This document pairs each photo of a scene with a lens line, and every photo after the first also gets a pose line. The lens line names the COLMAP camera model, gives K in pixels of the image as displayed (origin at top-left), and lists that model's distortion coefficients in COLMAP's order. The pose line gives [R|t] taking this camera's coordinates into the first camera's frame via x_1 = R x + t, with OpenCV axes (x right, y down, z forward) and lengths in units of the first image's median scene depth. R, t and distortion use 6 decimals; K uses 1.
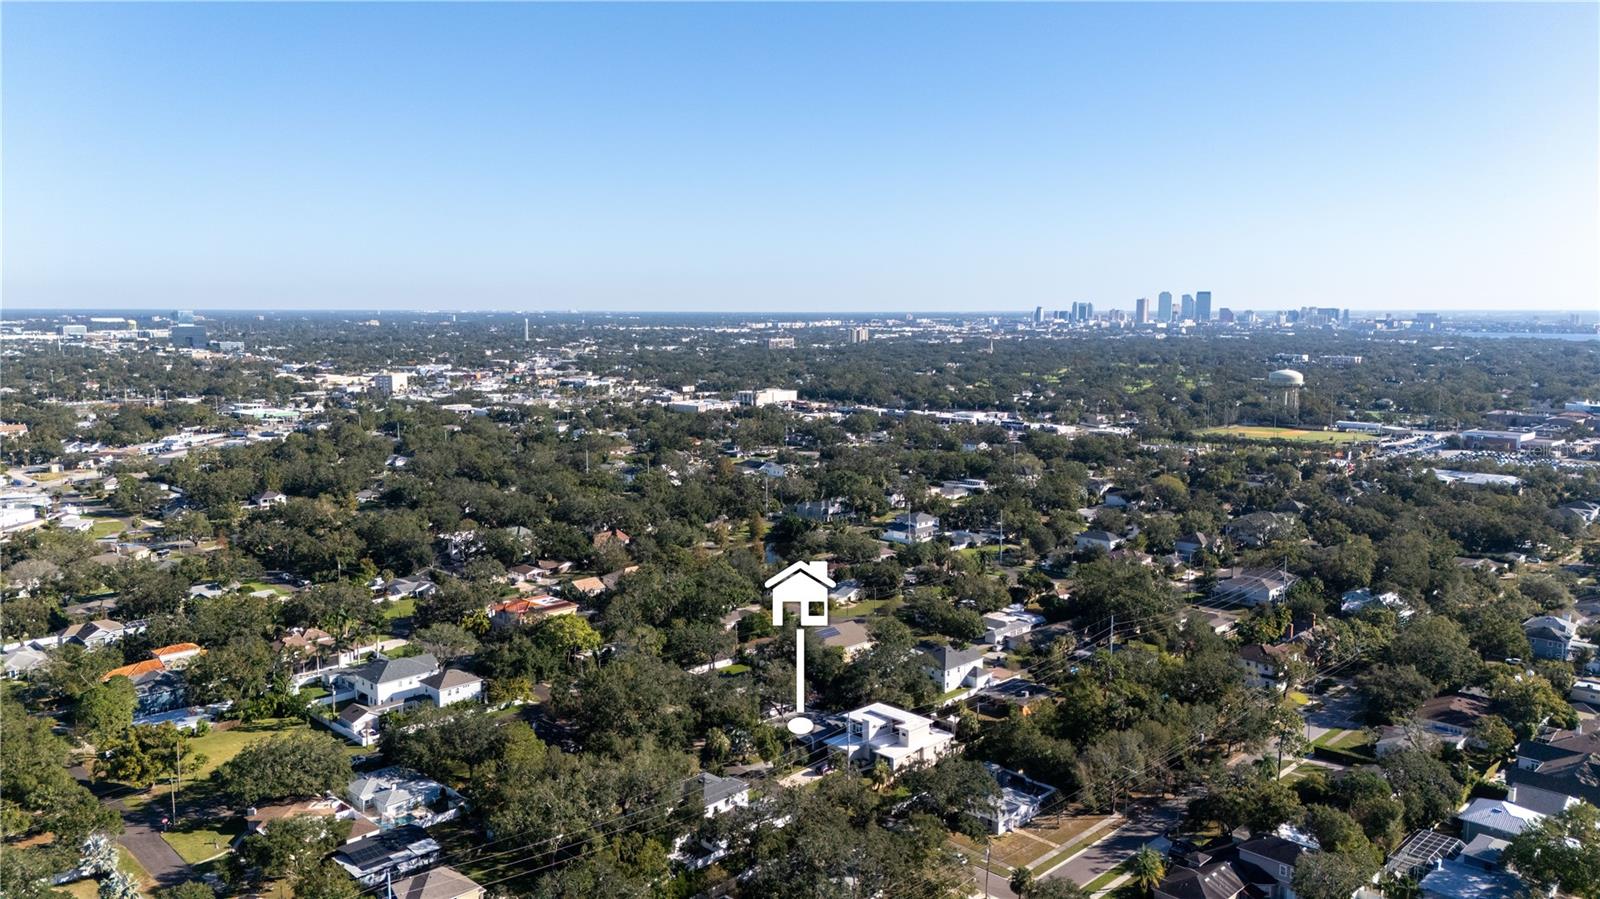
lens RADIAL K [[1174.5, 0, 800.3], [0, 1174.5, 449.3], [0, 0, 1]] dist [0.048268, -0.020680]
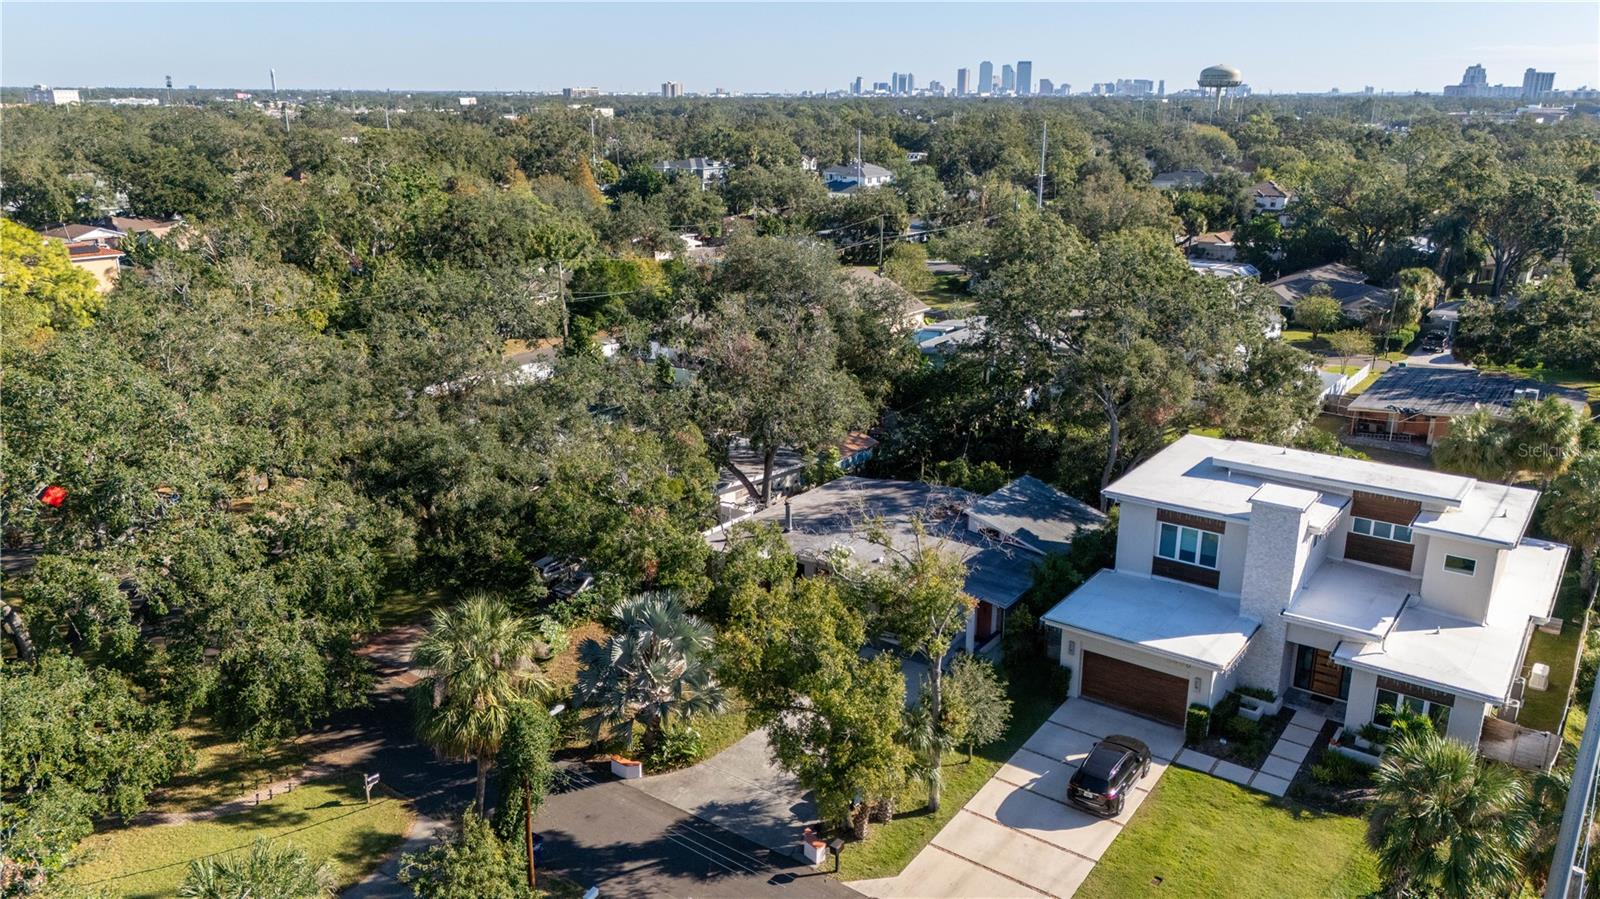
lens RADIAL K [[1174.5, 0, 803.6], [0, 1174.5, 451.9], [0, 0, 1]] dist [0.048268, -0.020680]
pose [[0.986719, -0.048117, 0.155147, -0.024780], [0.020465, 0.984333, 0.175128, 0.087639], [-0.161143, -0.169627, 0.972245, 0.389691]]
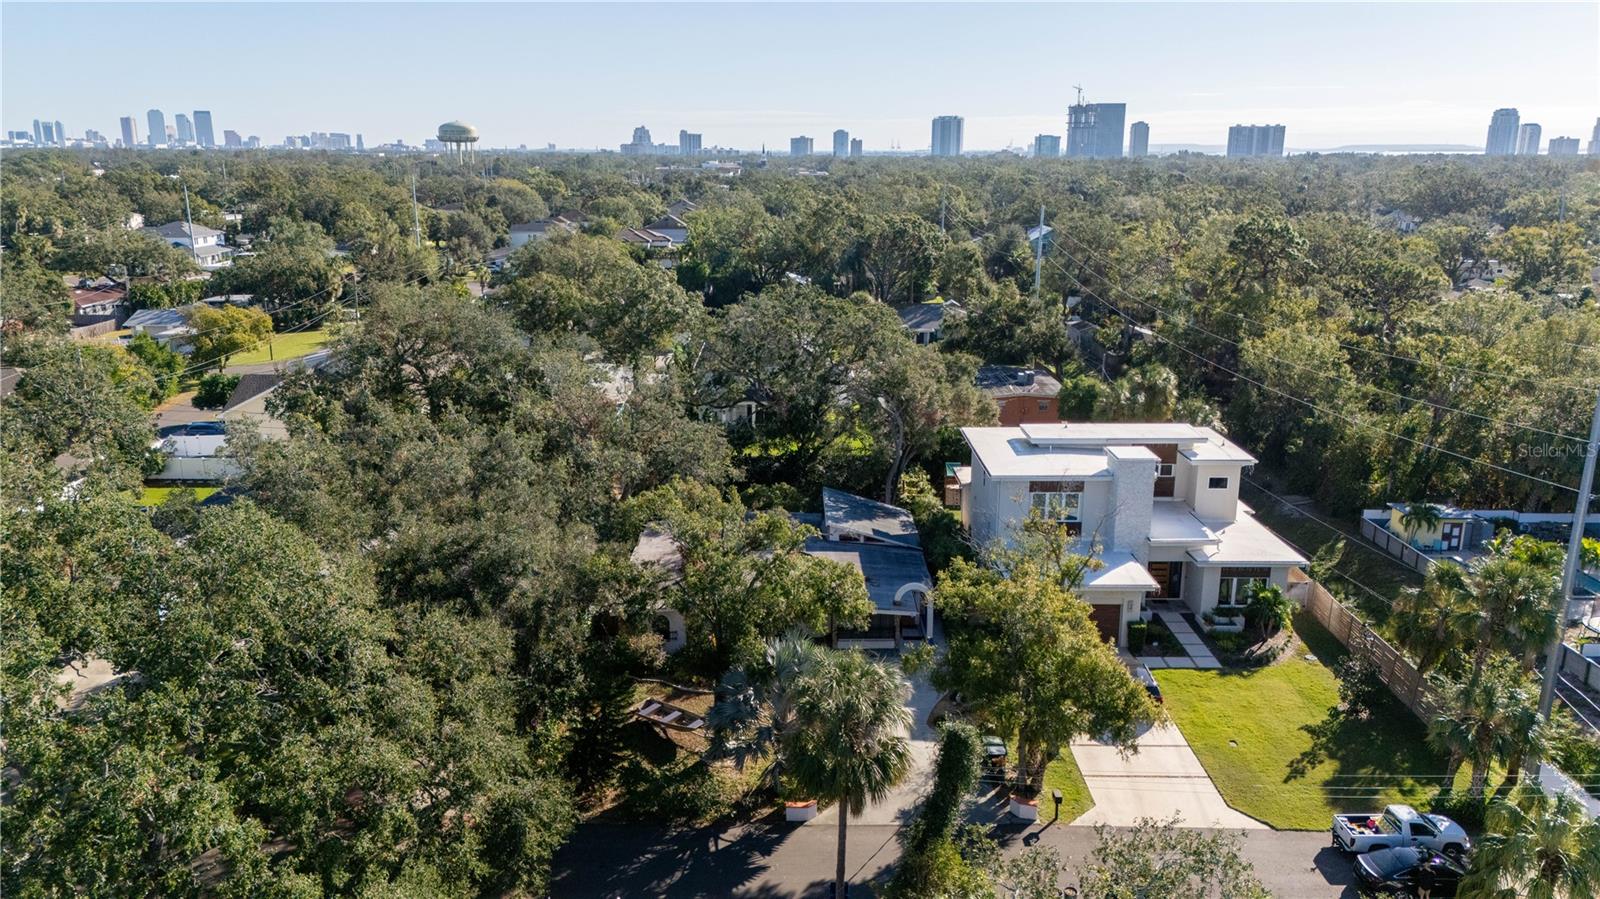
lens RADIAL K [[1174.5, 0, 797.3], [0, 1174.5, 448.2], [0, 0, 1]] dist [0.048268, -0.020680]
pose [[0.701764, -0.177877, 0.689846, -0.082298], [0.087433, 0.982512, 0.164398, 0.084763], [-0.707024, -0.055053, 0.705043, 0.413251]]
